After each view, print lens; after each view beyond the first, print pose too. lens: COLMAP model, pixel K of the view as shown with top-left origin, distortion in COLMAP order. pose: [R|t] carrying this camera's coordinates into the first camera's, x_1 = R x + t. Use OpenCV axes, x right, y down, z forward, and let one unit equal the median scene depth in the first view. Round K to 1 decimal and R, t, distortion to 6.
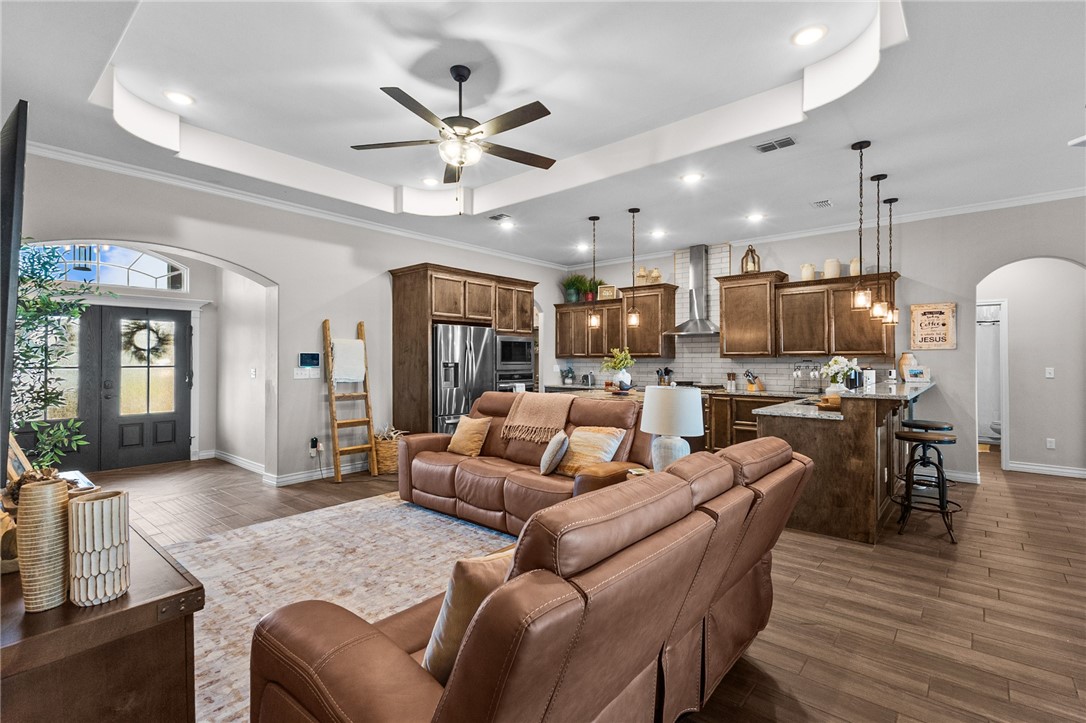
lens RADIAL K [[507.7, 0, 543.0], [0, 507.7, 361.5], [0, 0, 1]] dist [0.018511, -0.000659]
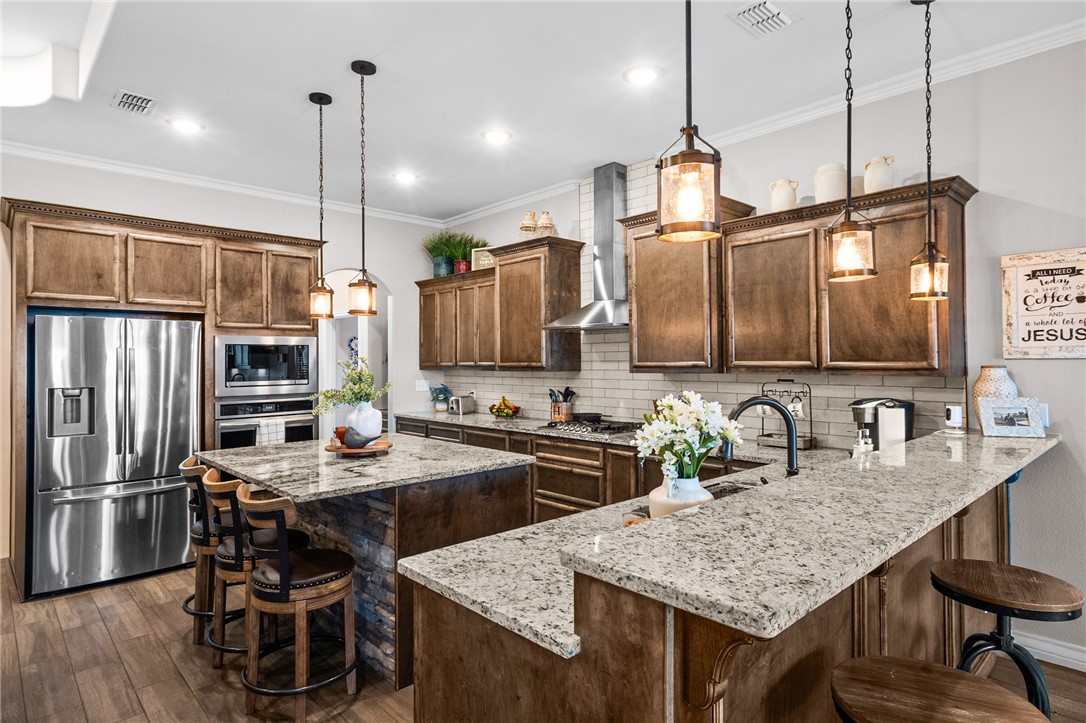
lens RADIAL K [[591.2, 0, 544.0], [0, 591.2, 359.1], [0, 0, 1]] dist [0.002608, 0.000133]
pose [[0.992801, -0.005098, -0.119668, 0.356625], [0.004557, 0.999978, -0.004801, -0.019888], [0.119690, 0.004221, 0.992802, 0.414139]]
